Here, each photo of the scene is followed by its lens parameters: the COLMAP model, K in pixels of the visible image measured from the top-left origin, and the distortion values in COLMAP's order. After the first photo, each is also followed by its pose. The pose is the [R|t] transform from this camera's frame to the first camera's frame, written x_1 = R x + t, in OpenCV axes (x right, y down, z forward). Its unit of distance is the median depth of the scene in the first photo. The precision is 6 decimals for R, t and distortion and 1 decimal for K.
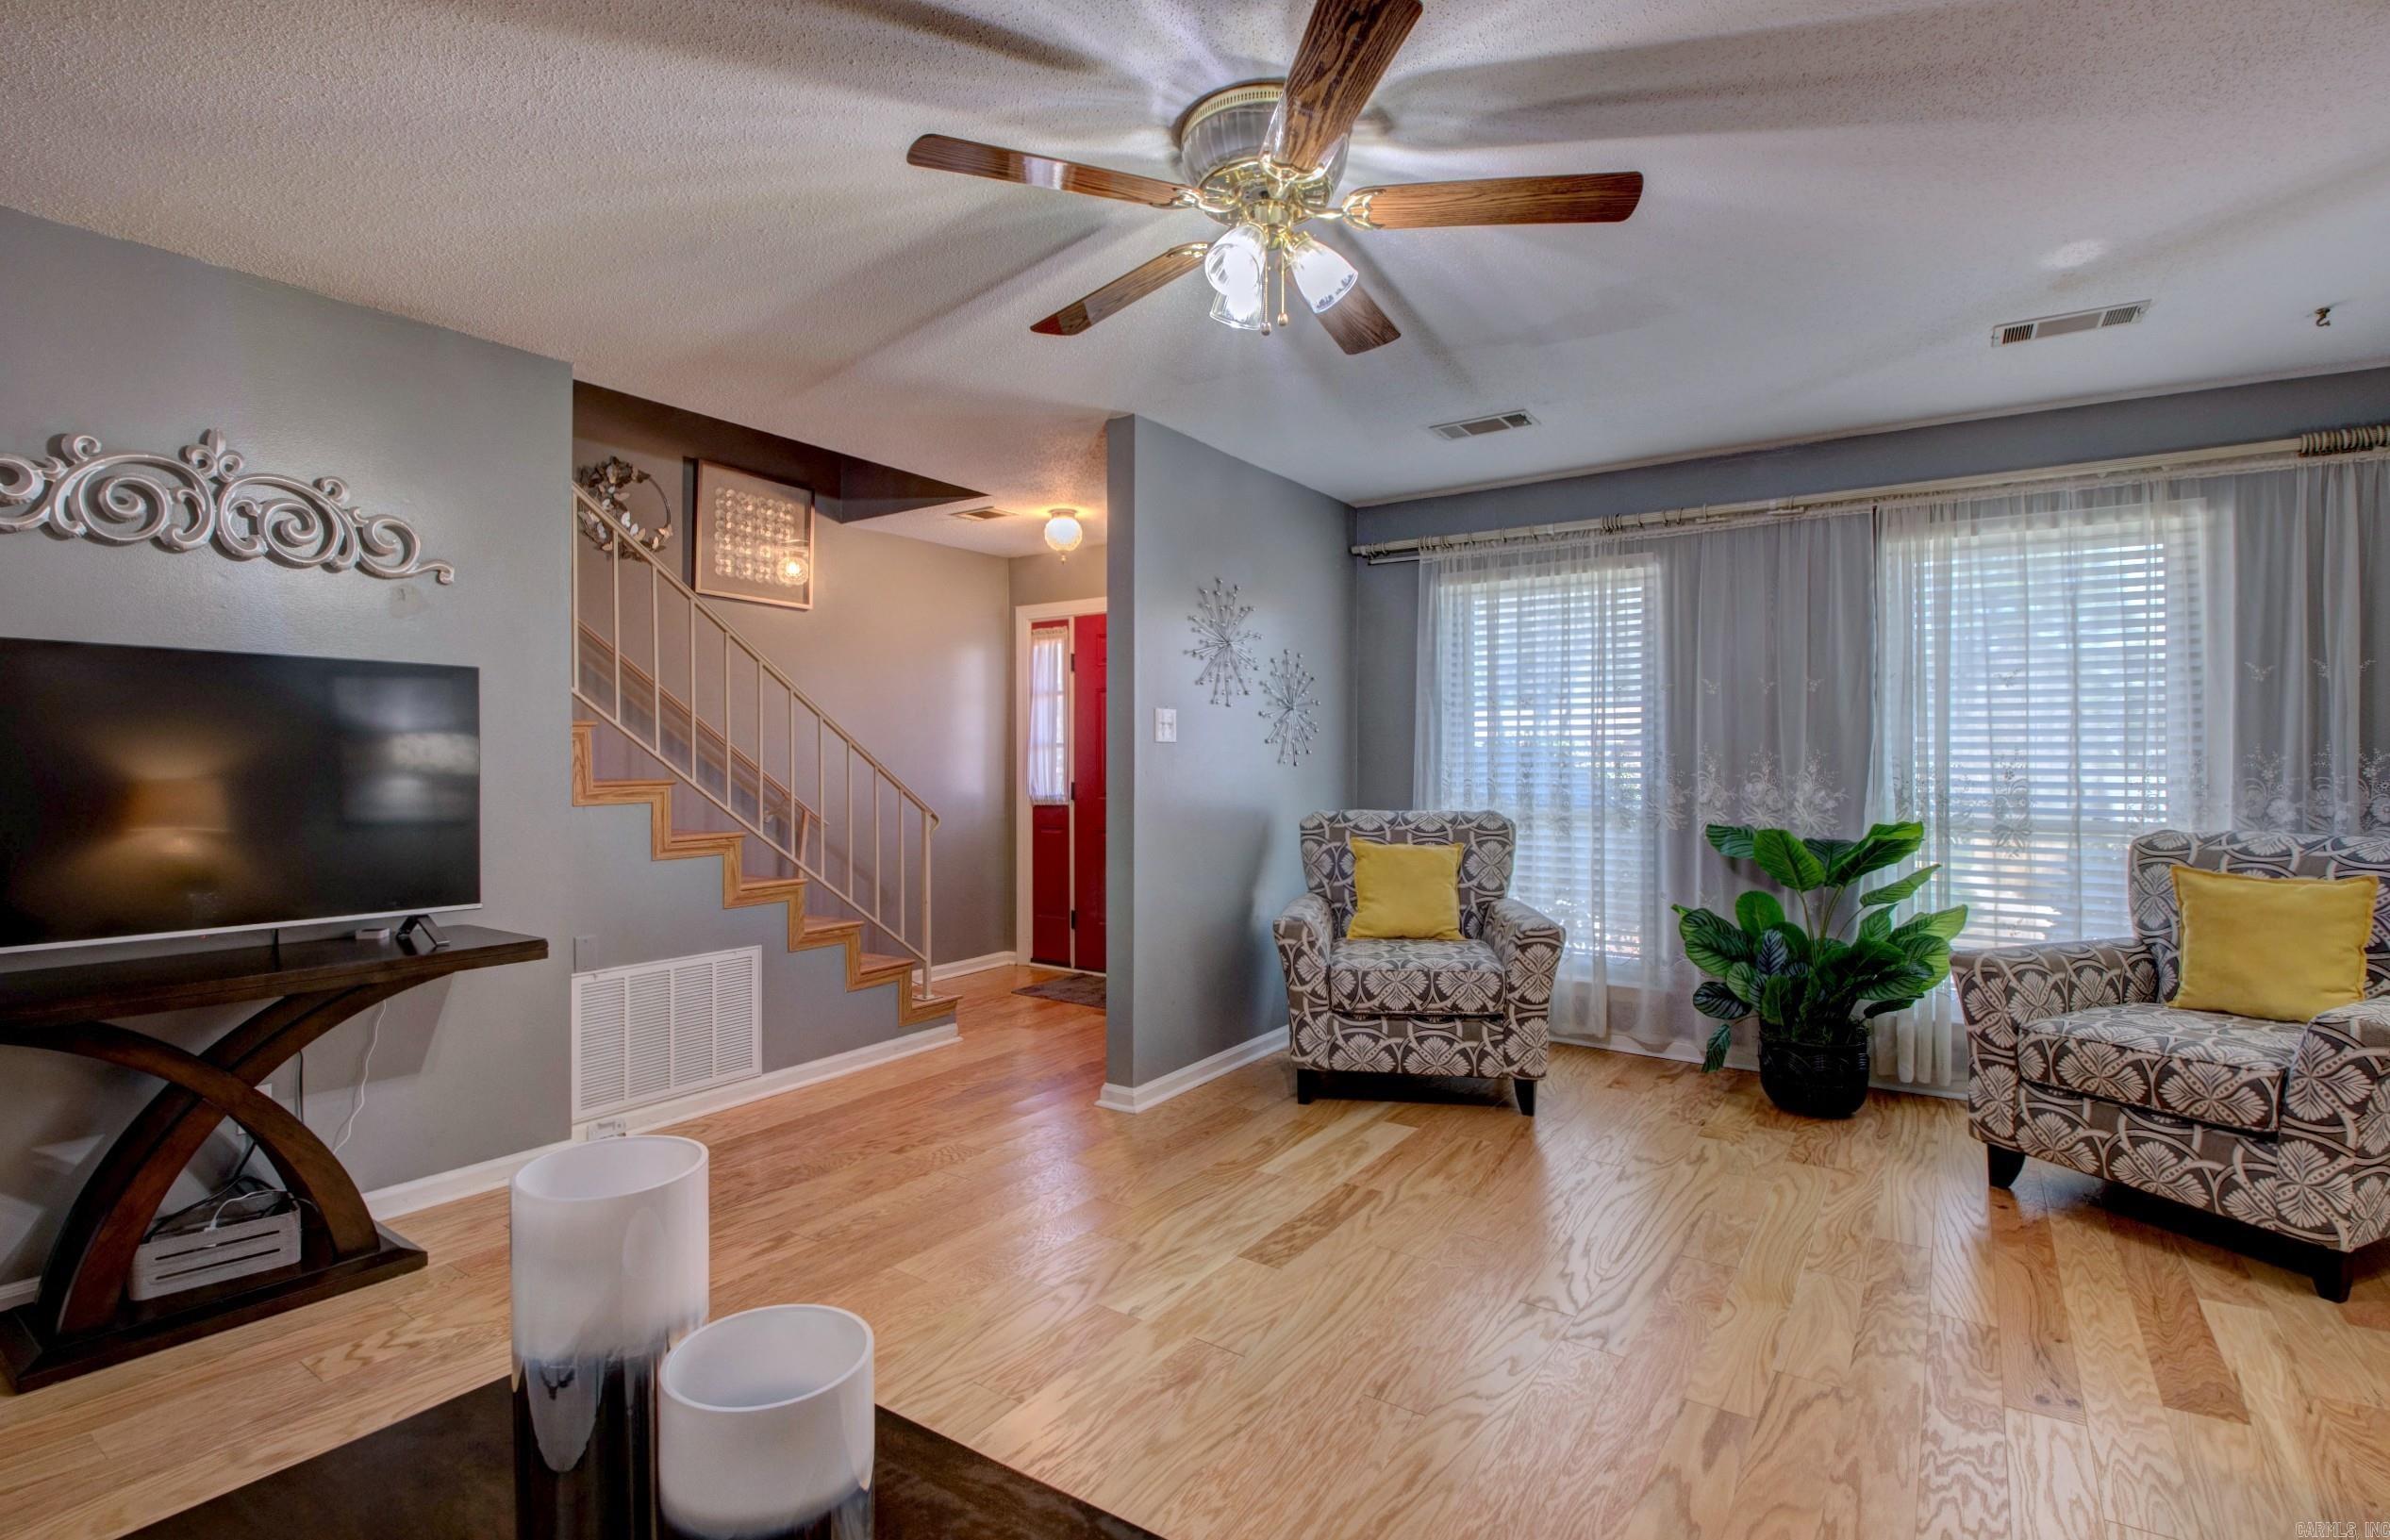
lens RADIAL K [[1116.1, 0, 1173.9], [0, 1116.1, 753.5], [0, 0, 1]] dist [0.001302, -0.017681]
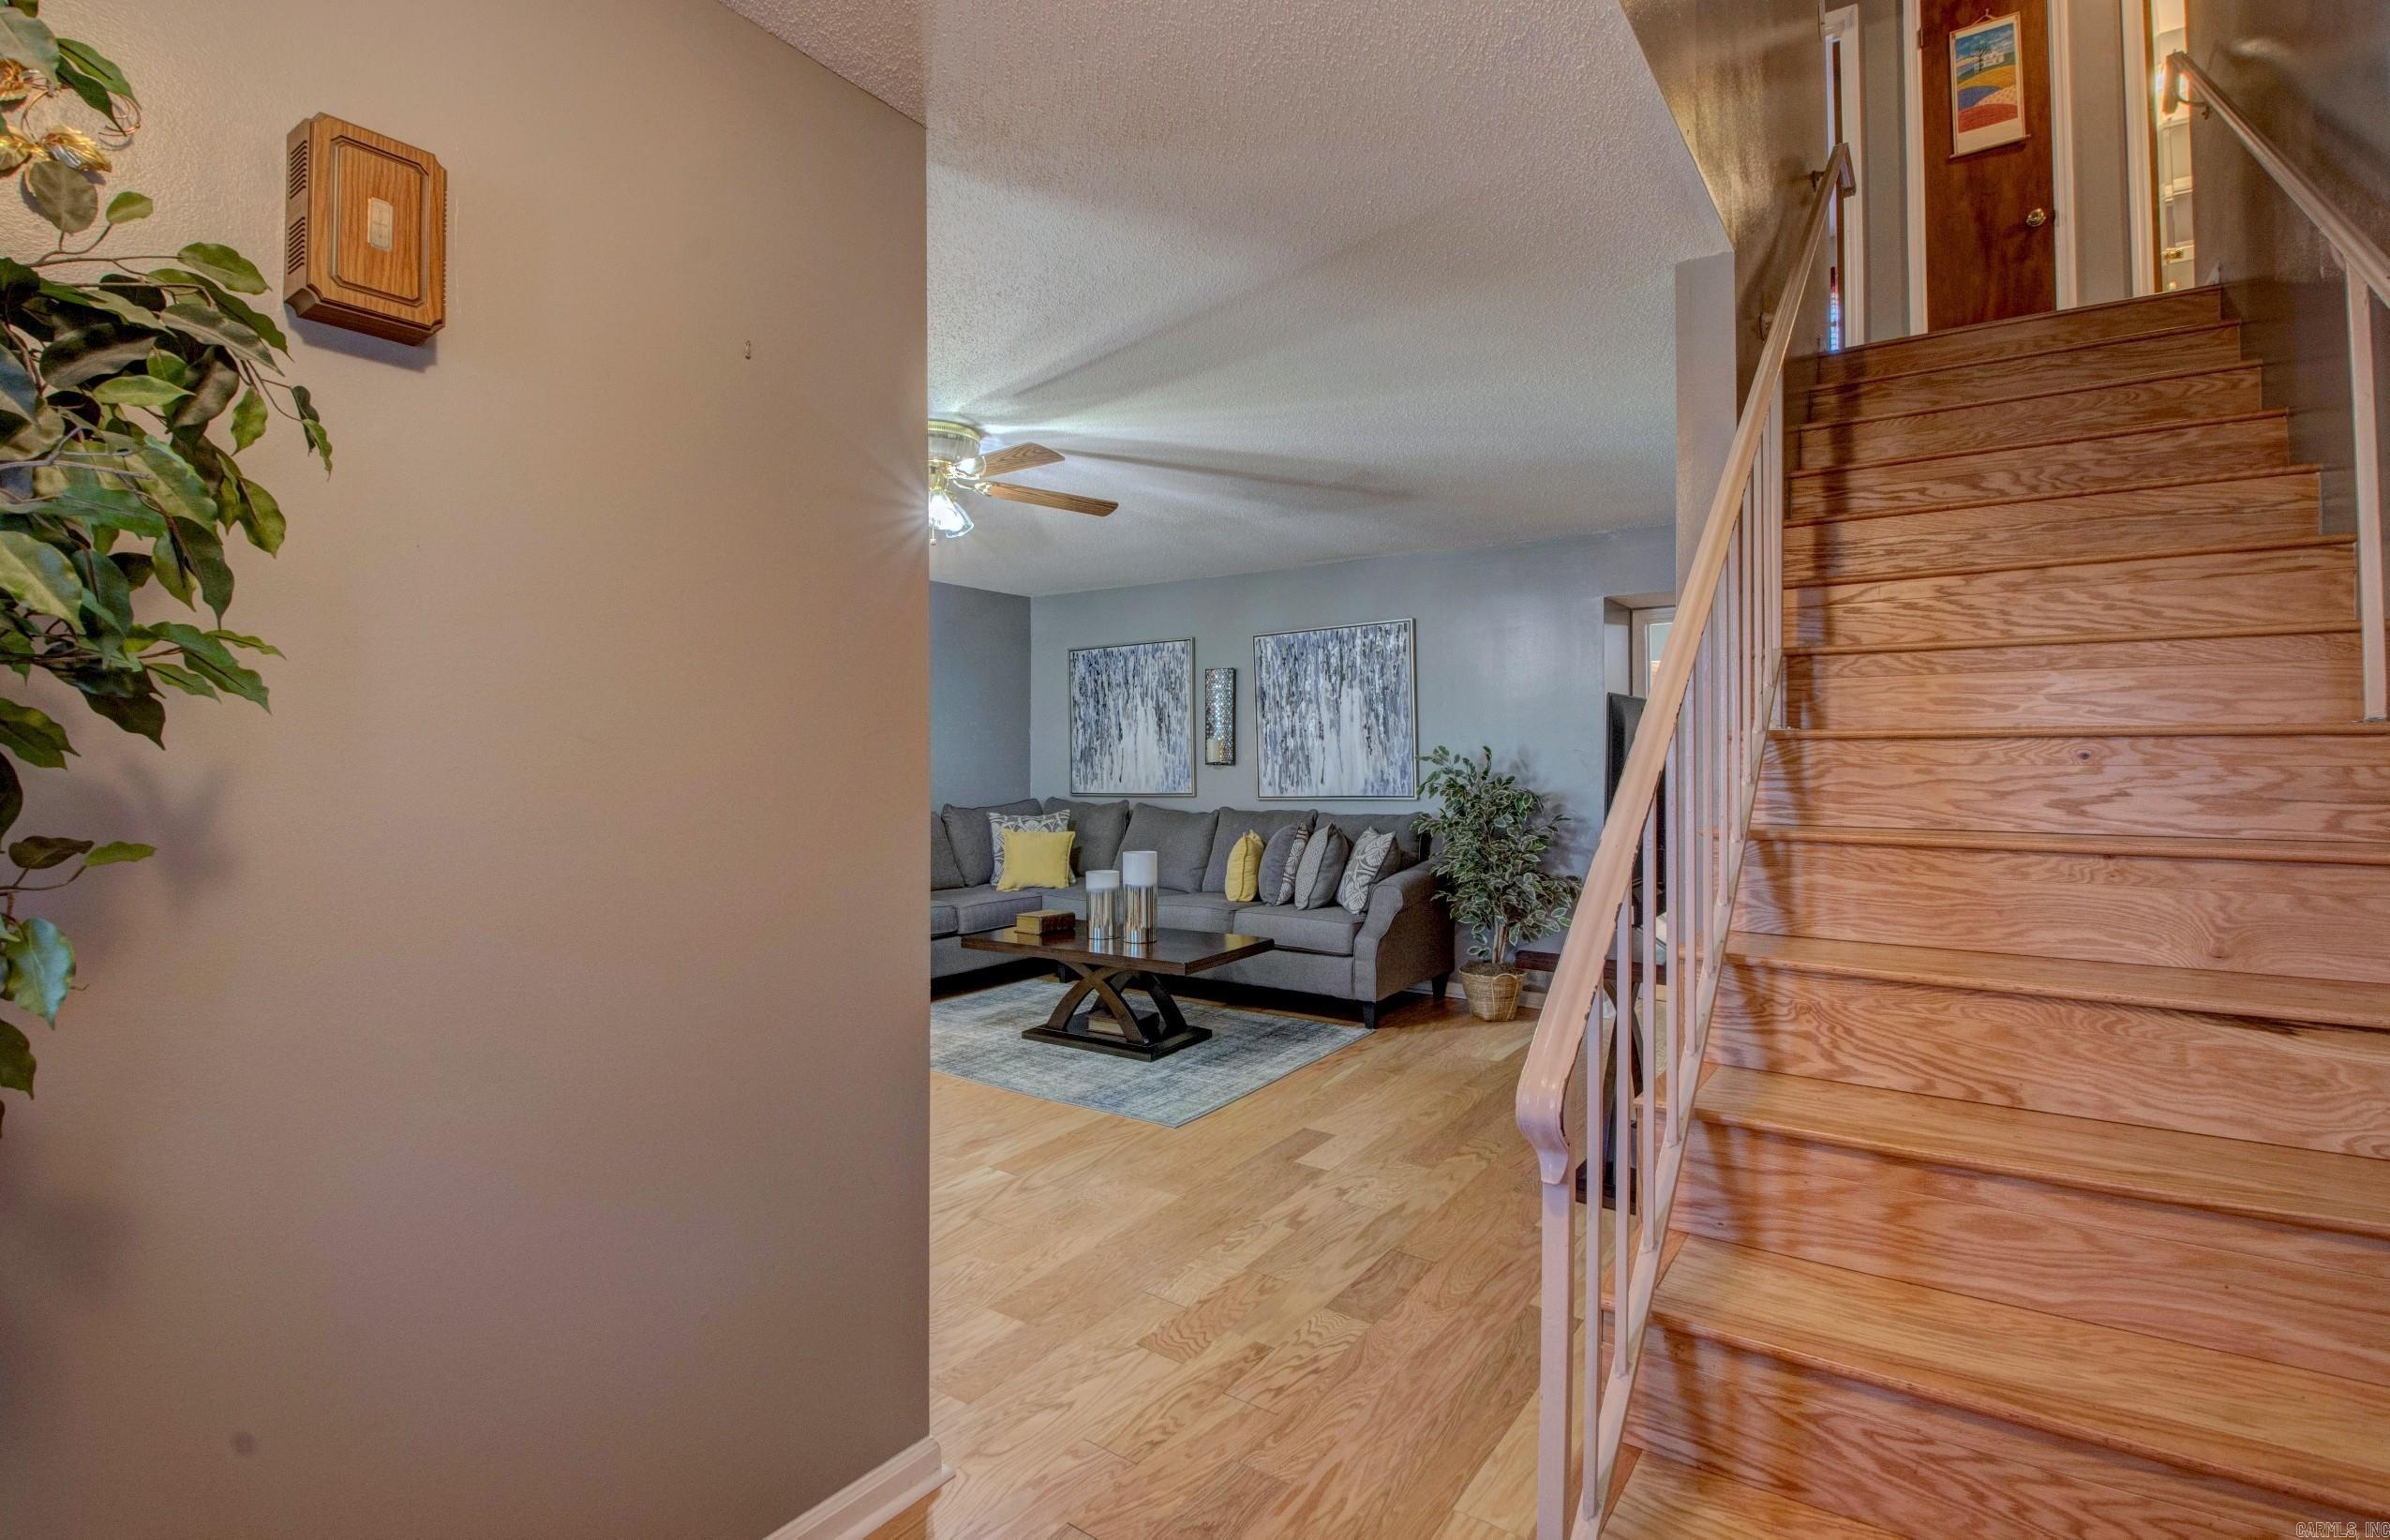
lens RADIAL K [[1098.1, 0, 1191.4], [0, 1098.1, 750.0], [0, 0, 1]] dist [0.001080, 0.000007]
pose [[-0.999999, 0.000912, -0.000819, -0.193240], [0.000921, 0.999945, -0.010459, -0.012030], [0.000809, -0.010460, -0.999945, 1.616839]]
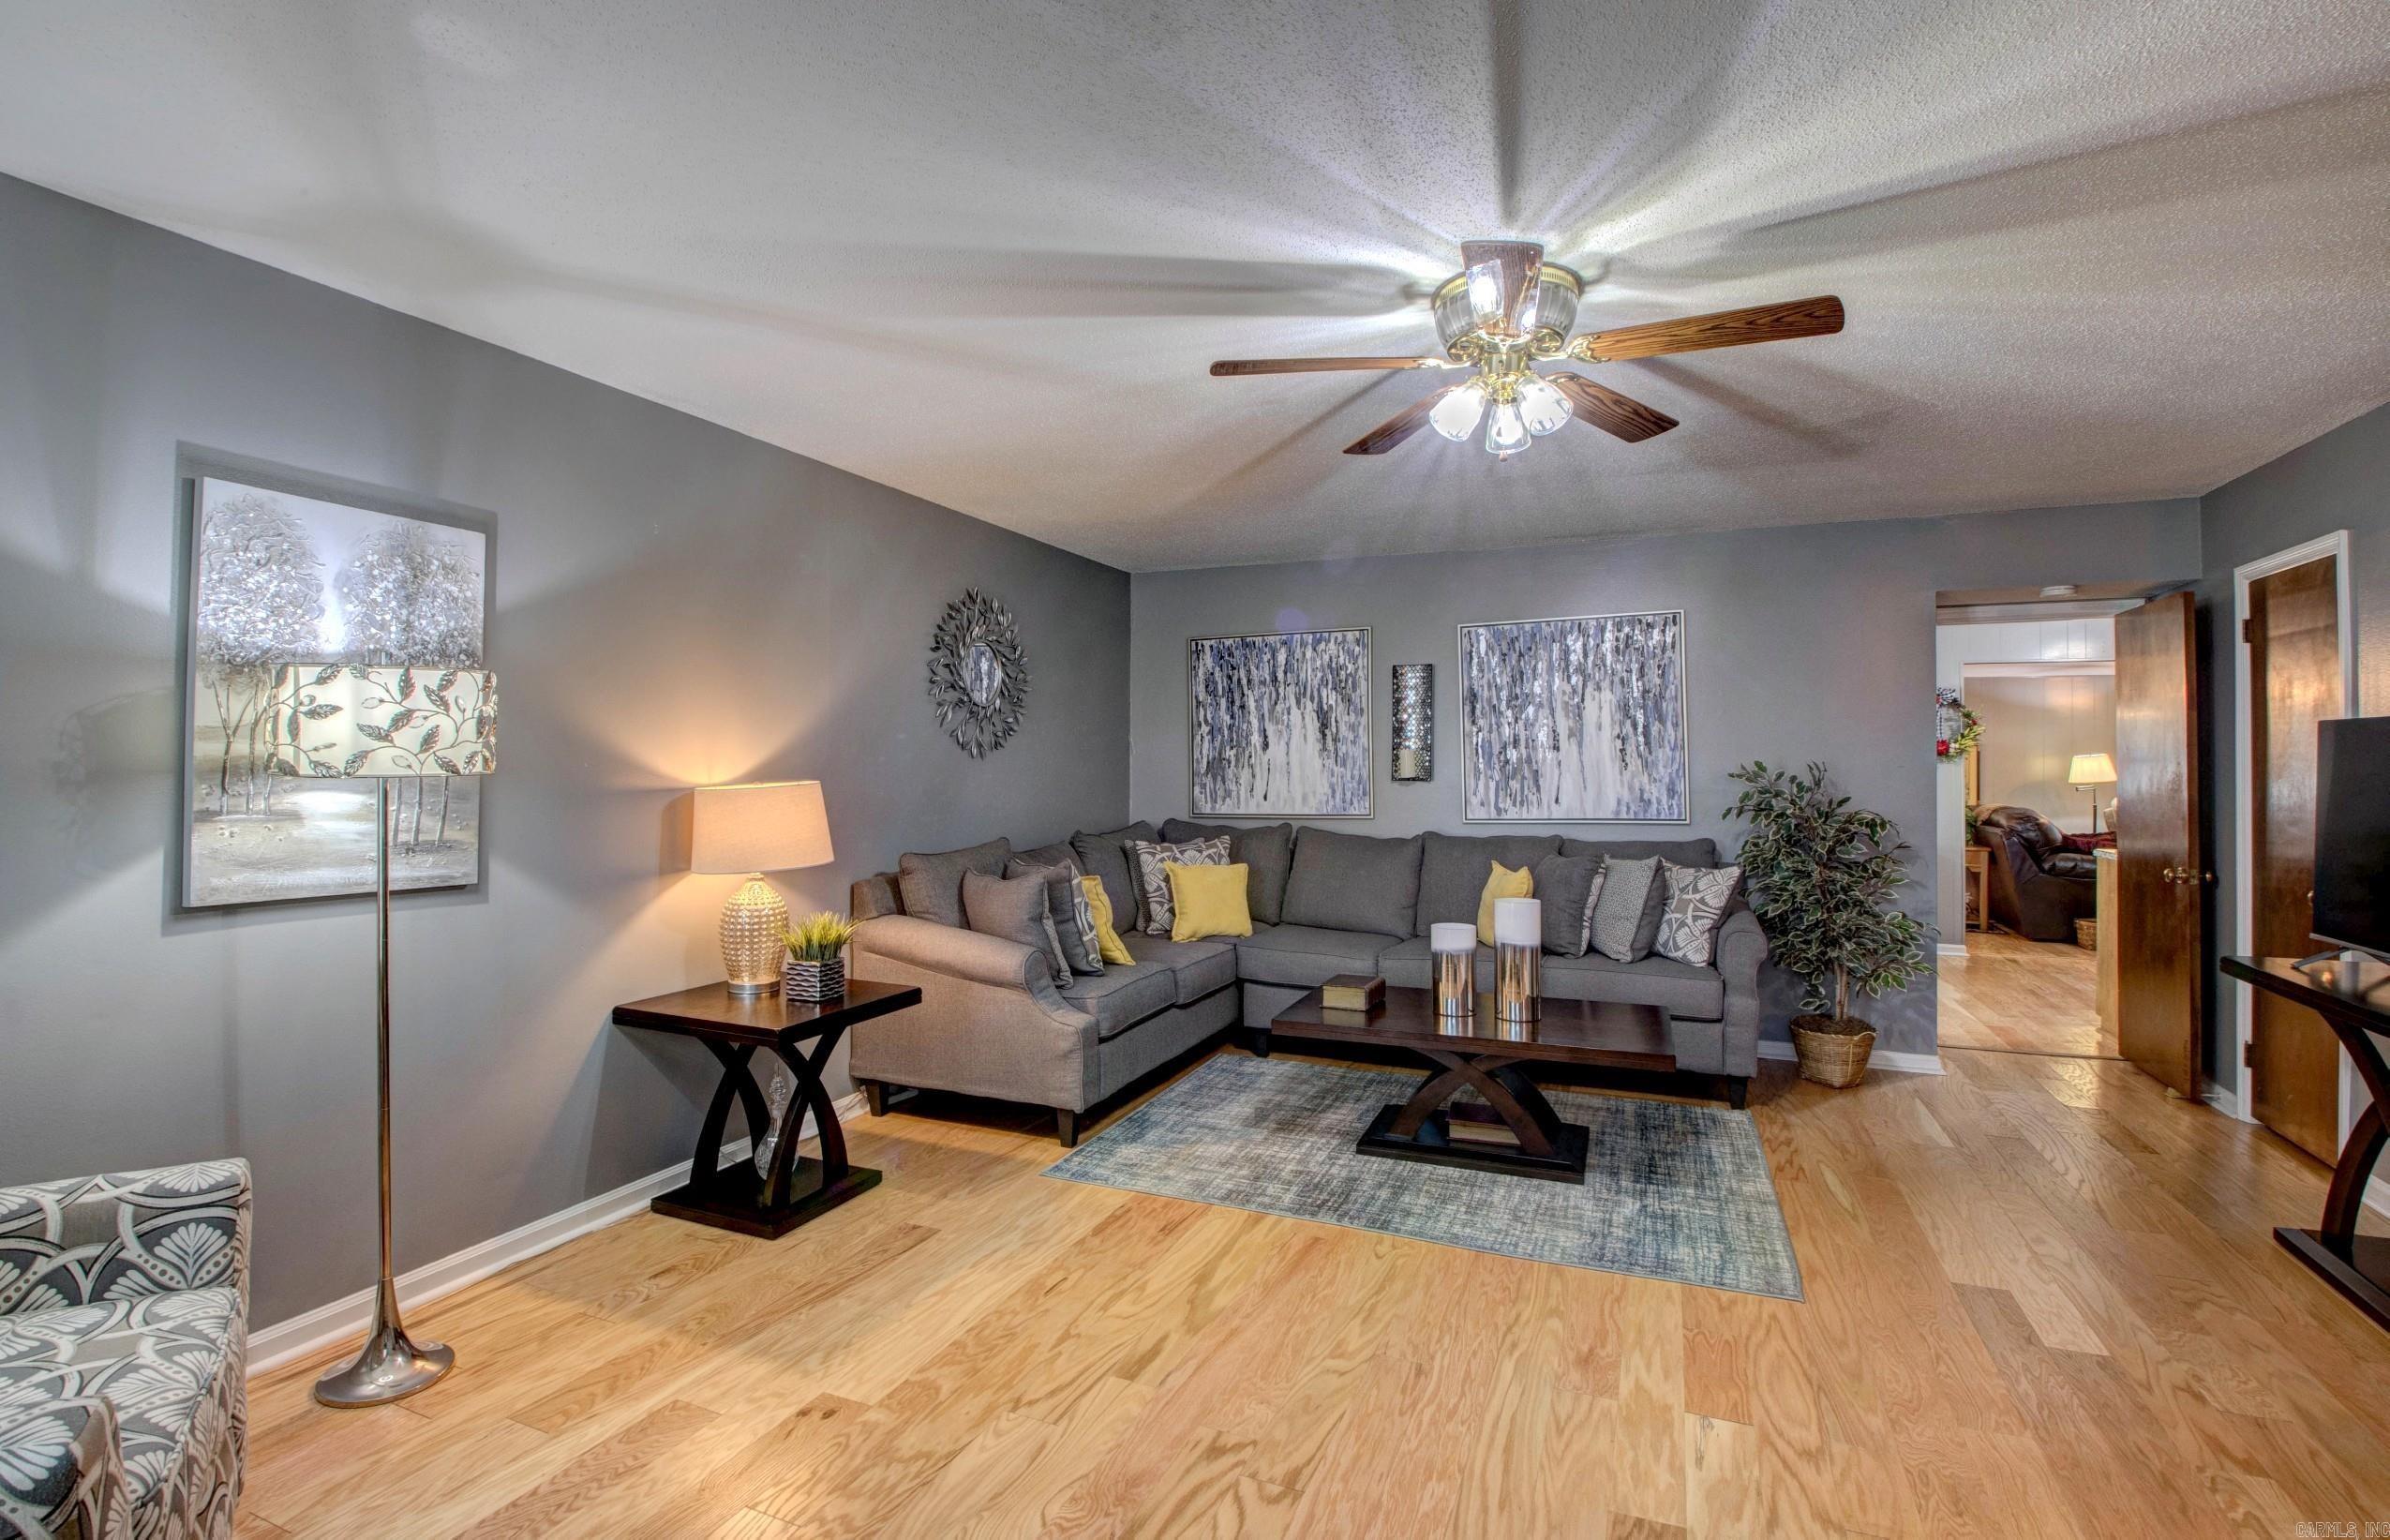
lens RADIAL K [[1106.9, 0, 1185.7], [0, 1106.9, 755.0], [0, 0, 1]] dist [0.014960, -0.026451]
pose [[-0.978791, -0.003983, -0.204821, 0.384543], [-0.001735, 0.999936, -0.011153, -0.024537], [0.204852, -0.010561, -0.978736, 1.217765]]
